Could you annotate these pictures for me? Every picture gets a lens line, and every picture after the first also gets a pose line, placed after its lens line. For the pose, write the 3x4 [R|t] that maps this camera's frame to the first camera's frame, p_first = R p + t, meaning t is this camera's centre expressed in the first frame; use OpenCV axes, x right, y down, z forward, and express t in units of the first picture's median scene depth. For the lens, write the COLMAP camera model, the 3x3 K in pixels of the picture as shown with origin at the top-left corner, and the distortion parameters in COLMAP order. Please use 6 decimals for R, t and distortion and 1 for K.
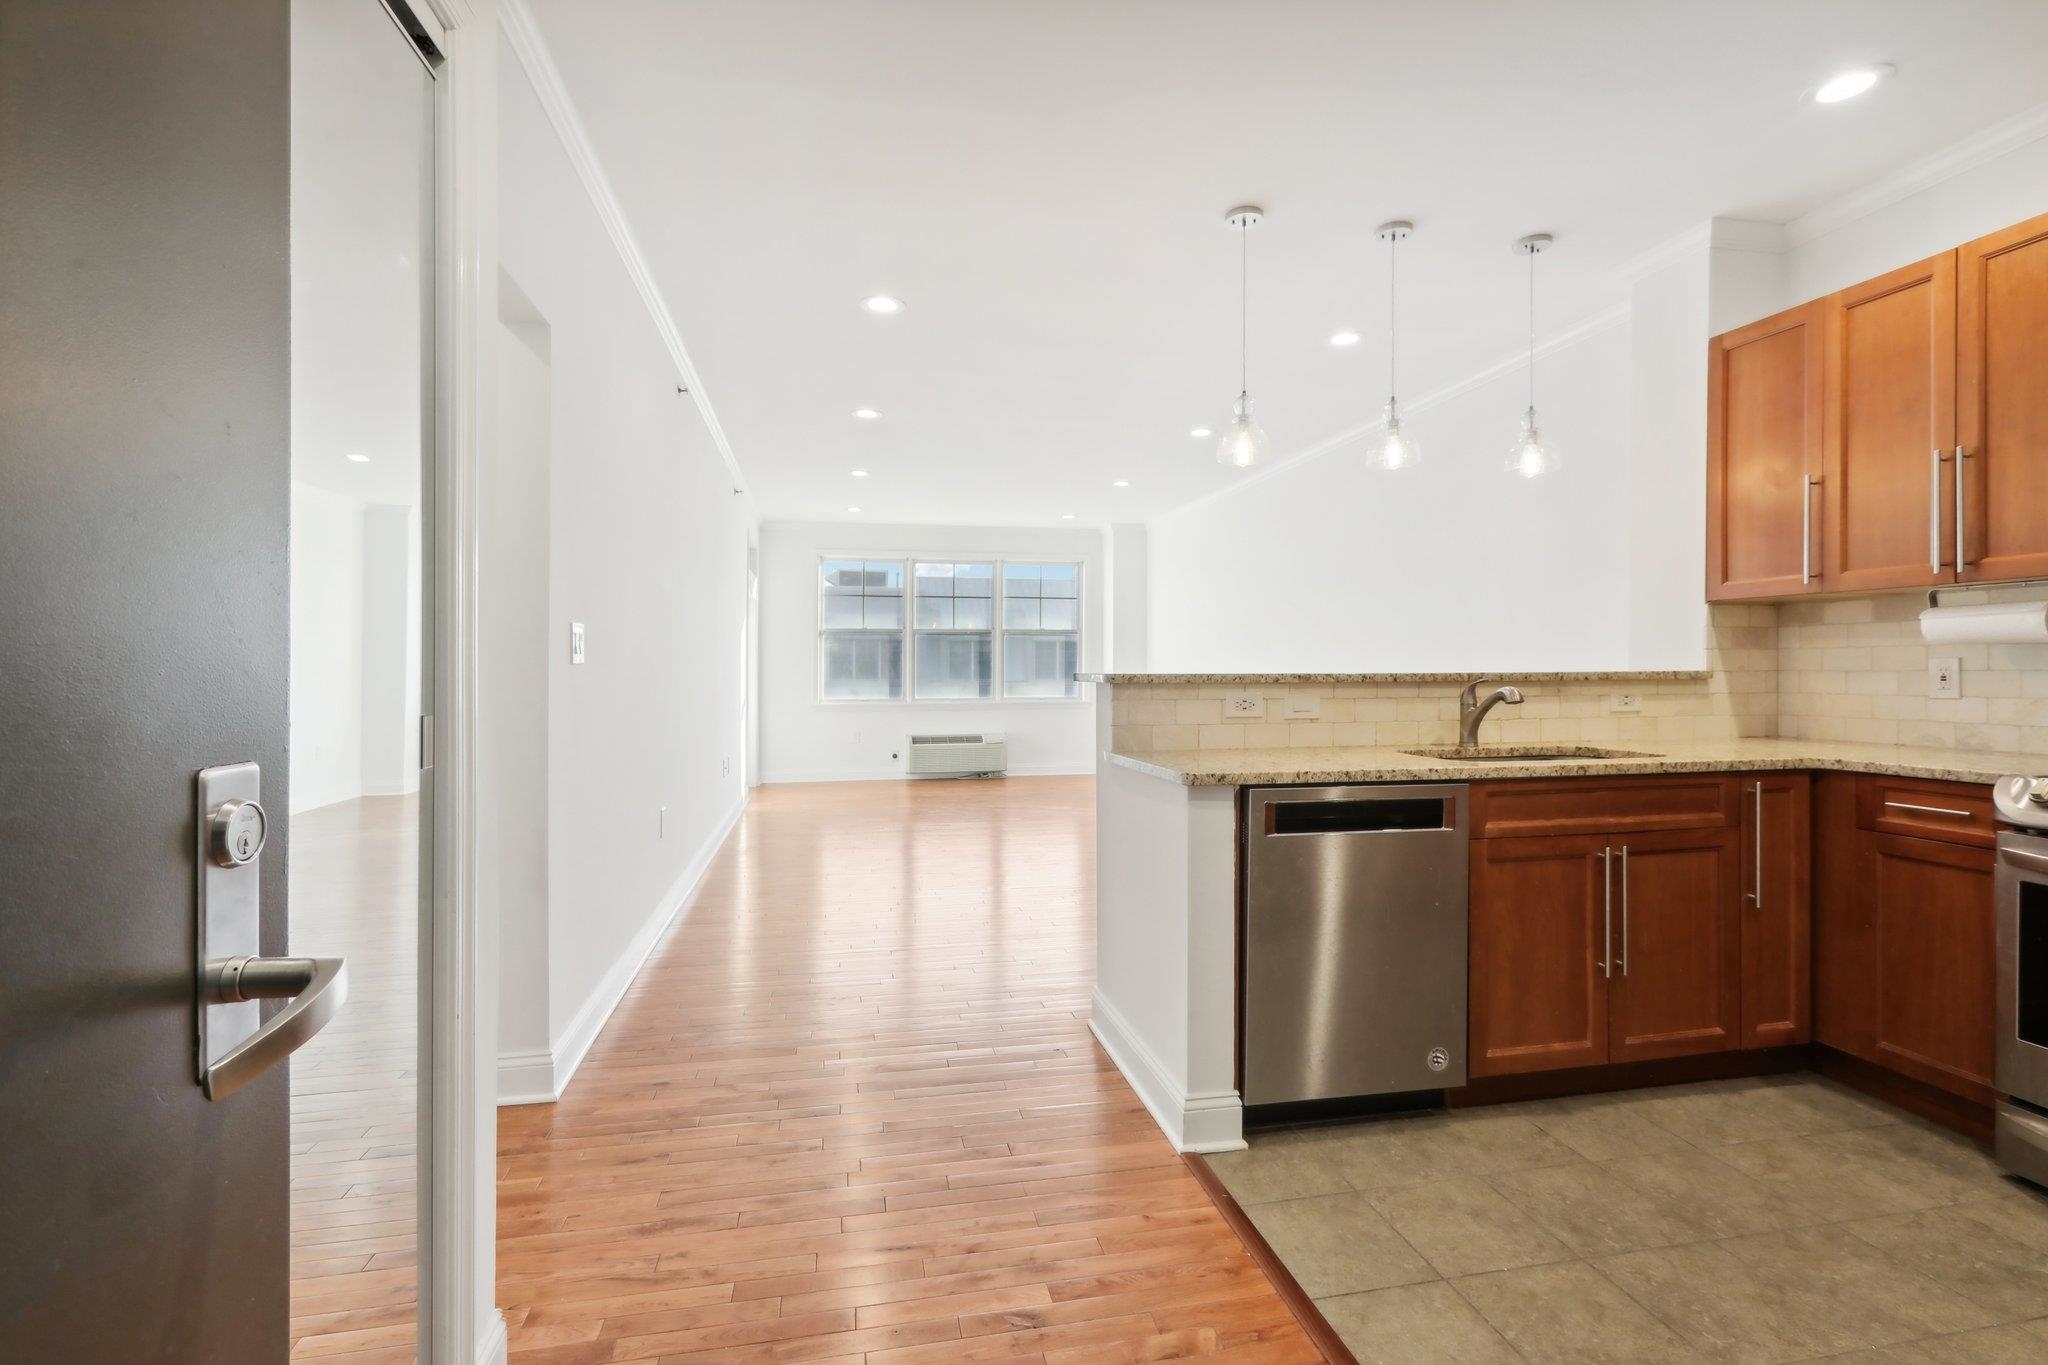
lens RADIAL K [[943.6, 0, 1008.0], [0, 943.6, 675.9], [0, 0, 1]] dist [-0.001059, 0.004421]
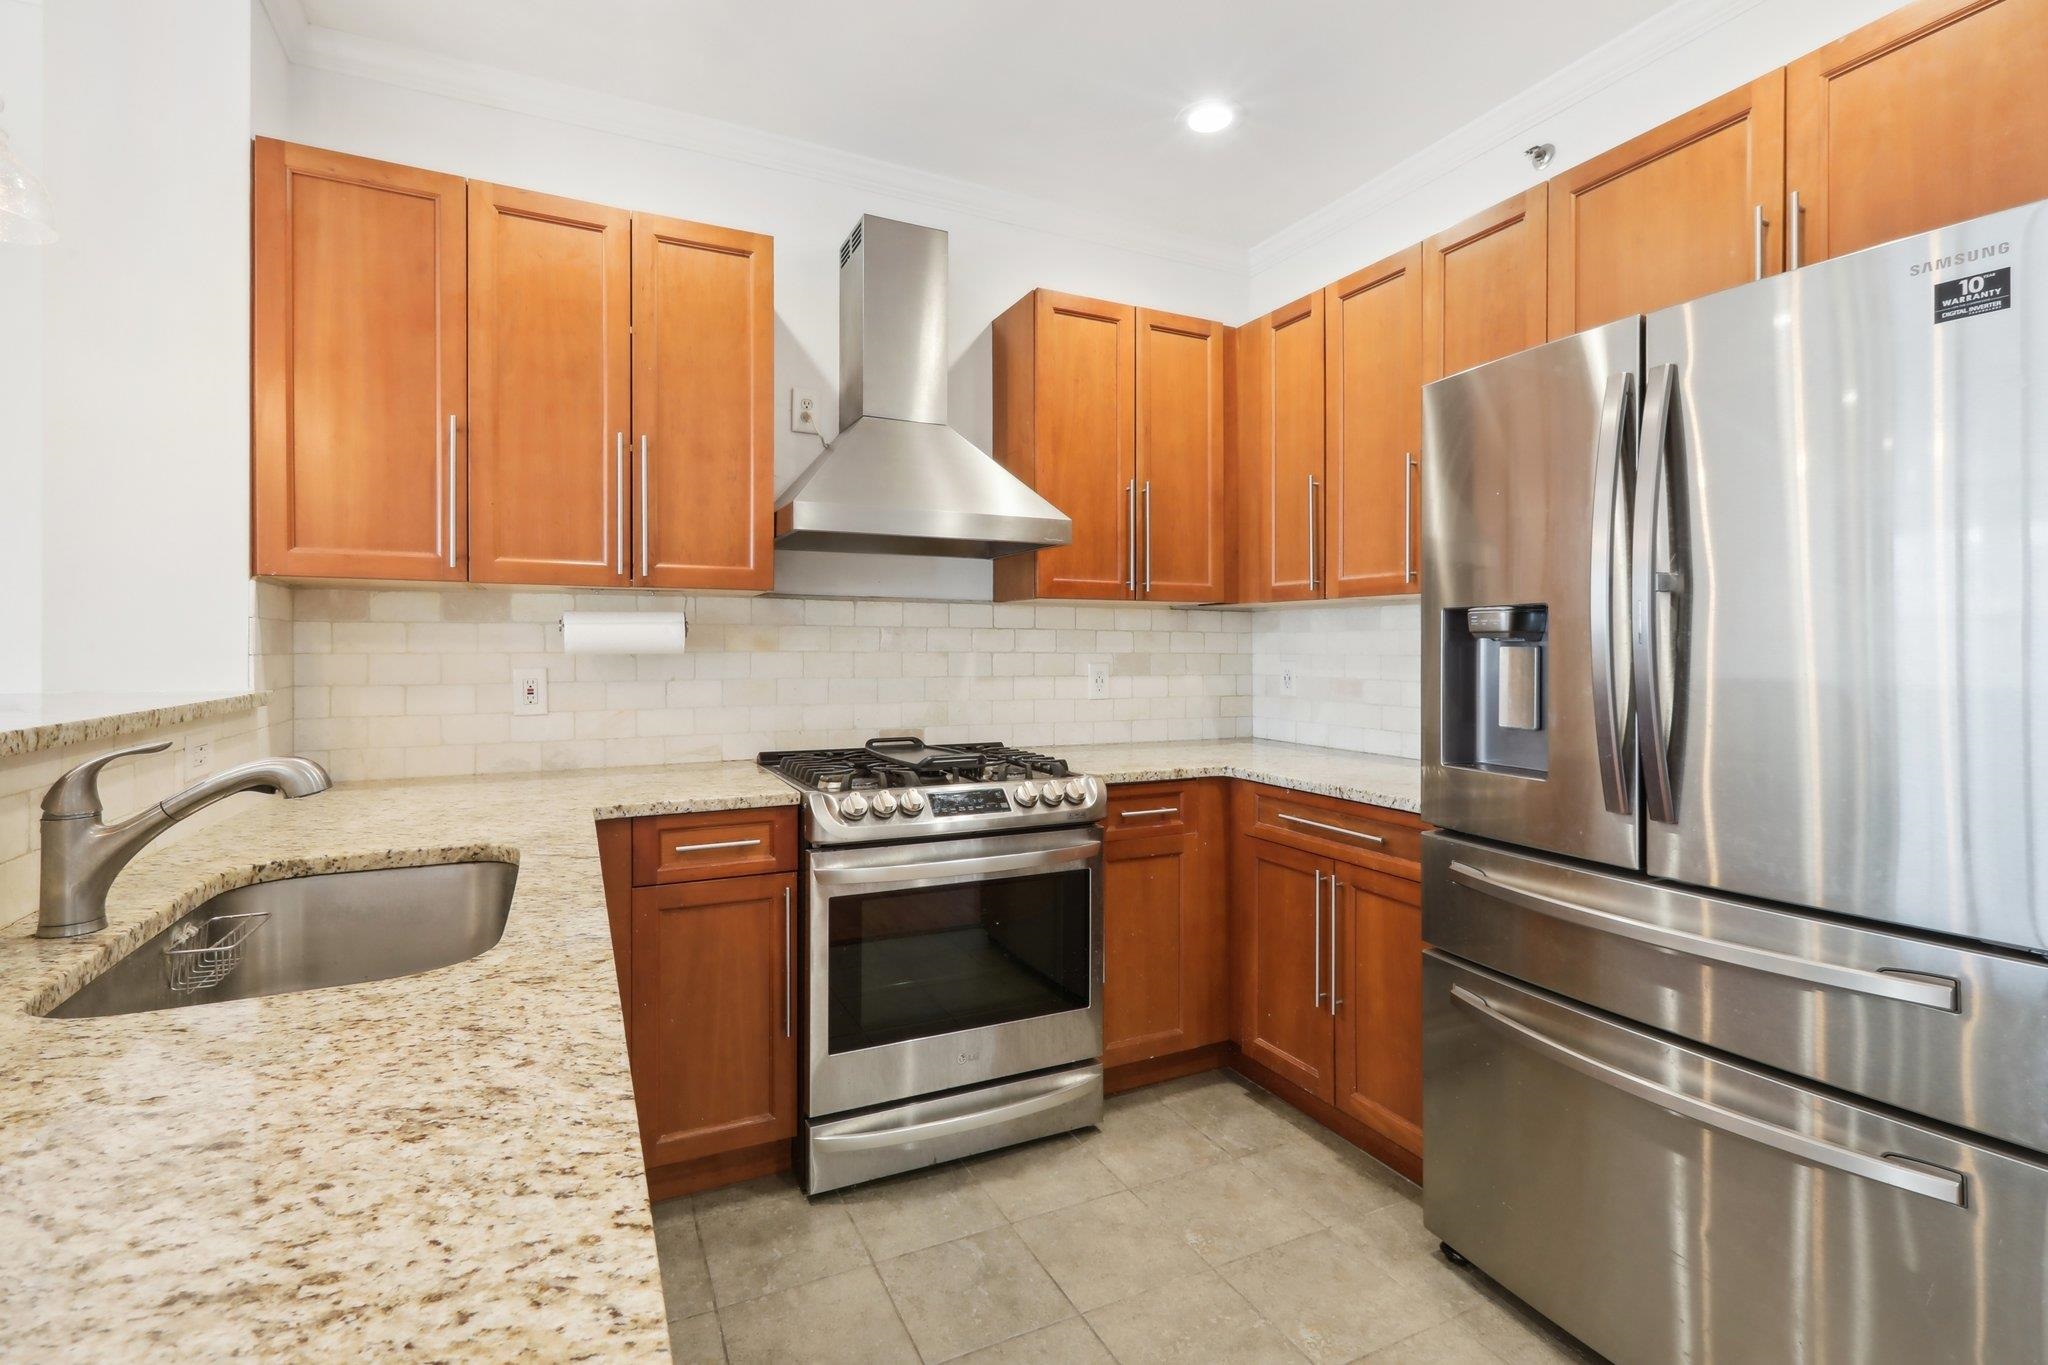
lens RADIAL K [[943.6, 0, 1008.1], [0, 943.6, 659.4], [0, 0, 1]] dist [-0.001059, 0.004421]
pose [[-0.253709, -0.008578, 0.967243, 0.044416], [0.006713, 0.999921, 0.010628, -0.031889], [-0.967257, 0.009190, -0.253631, 0.773515]]
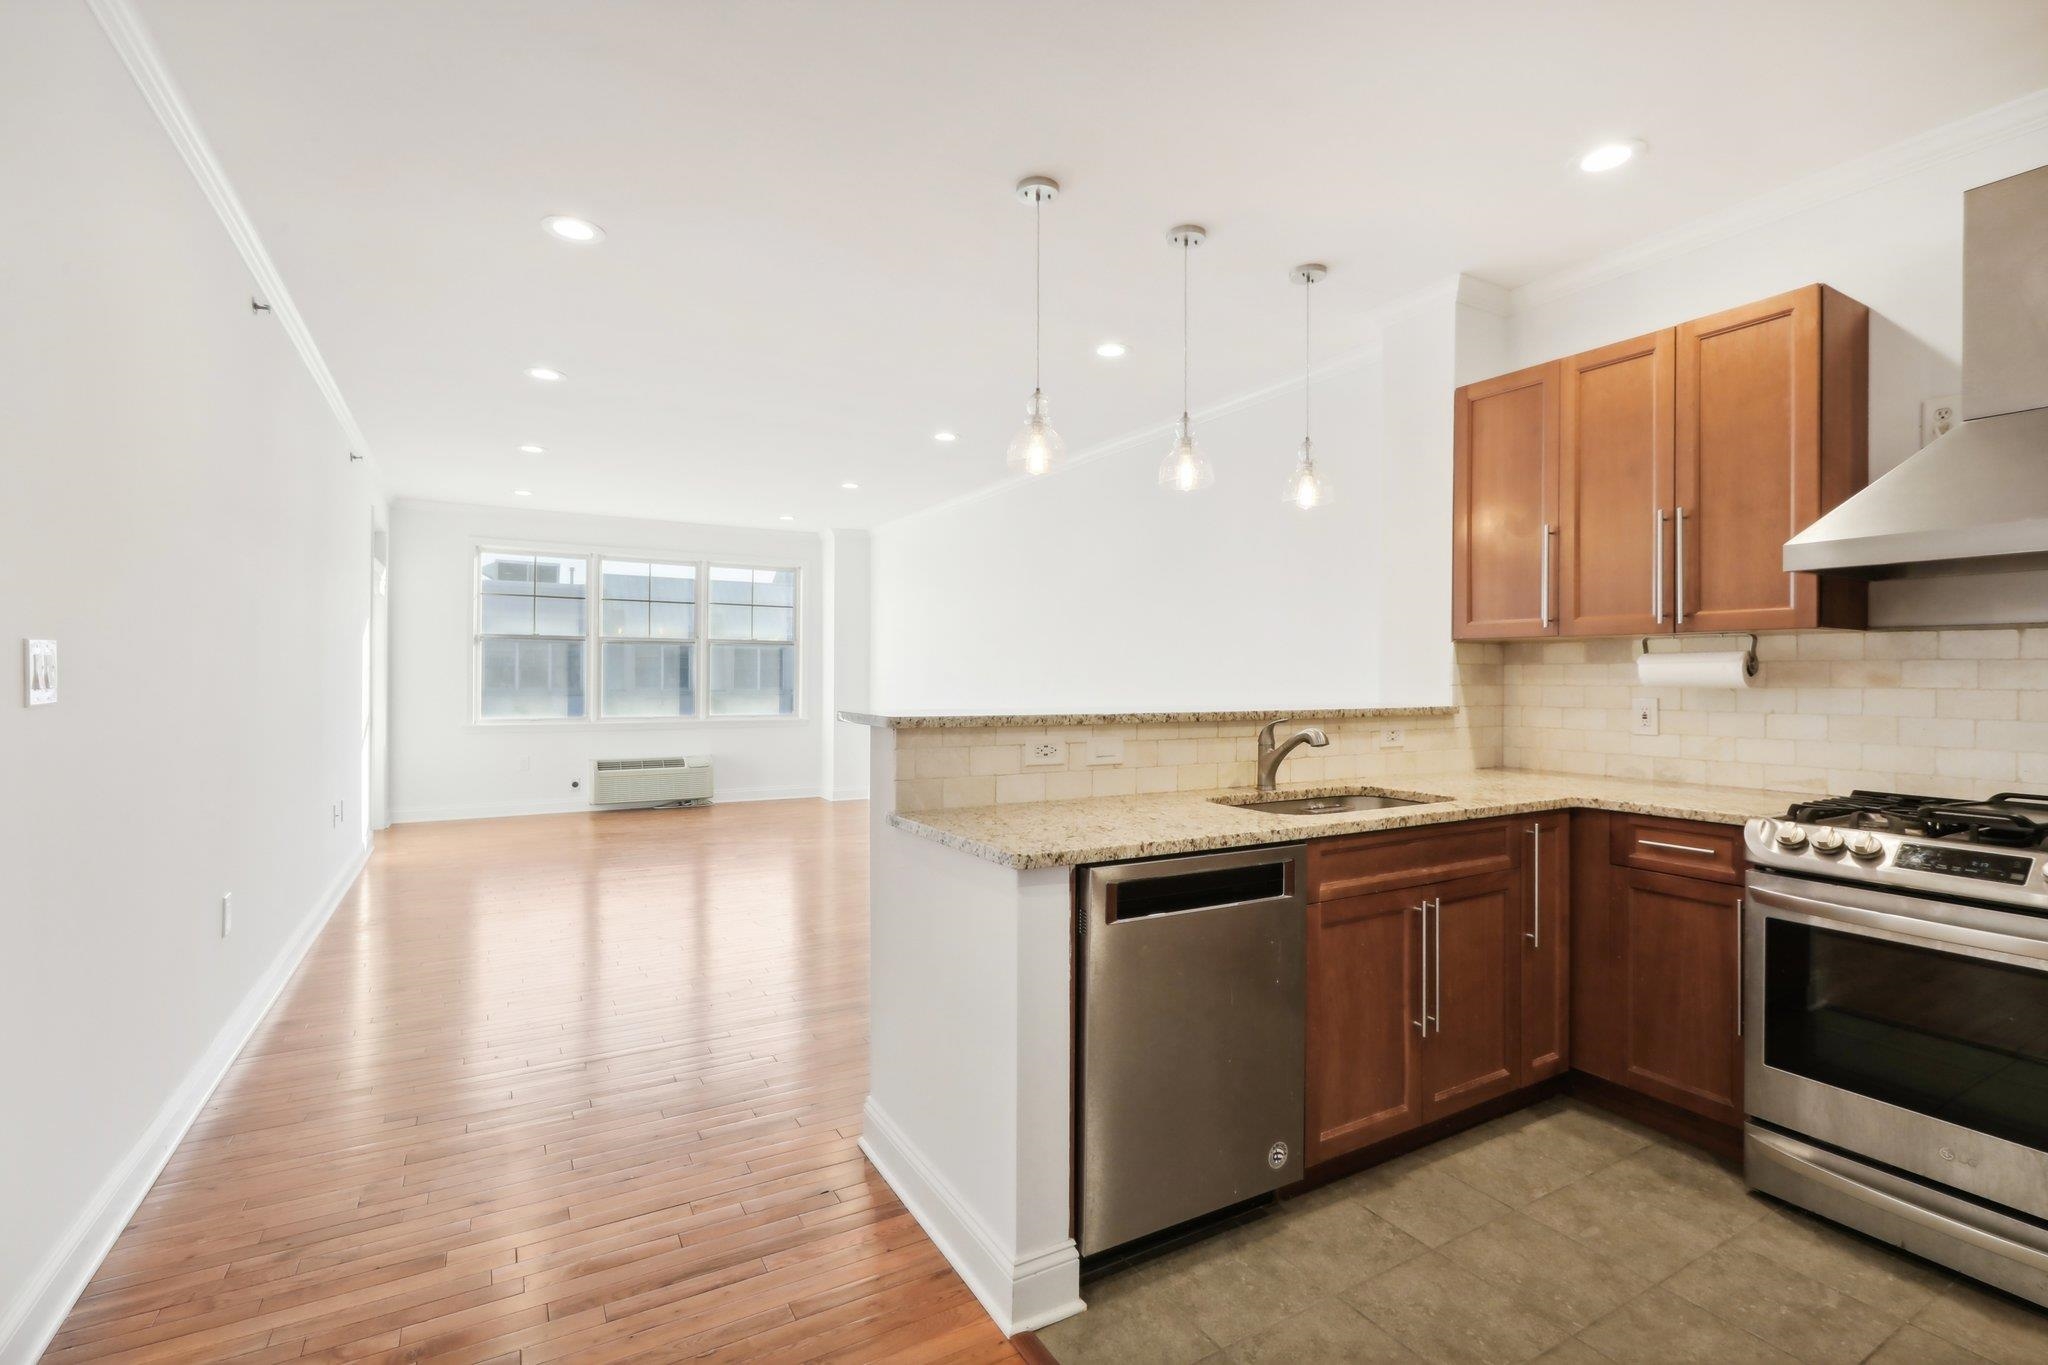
lens RADIAL K [[943.6, 0, 1029.8], [0, 943.6, 674.8], [0, 0, 1]] dist [-0.001059, 0.004421]
pose [[0.942641, 0.006092, 0.333754, -0.054070], [-0.004082, 0.999969, -0.006726, -0.034013], [-0.333785, 0.004978, 0.942636, 0.195391]]
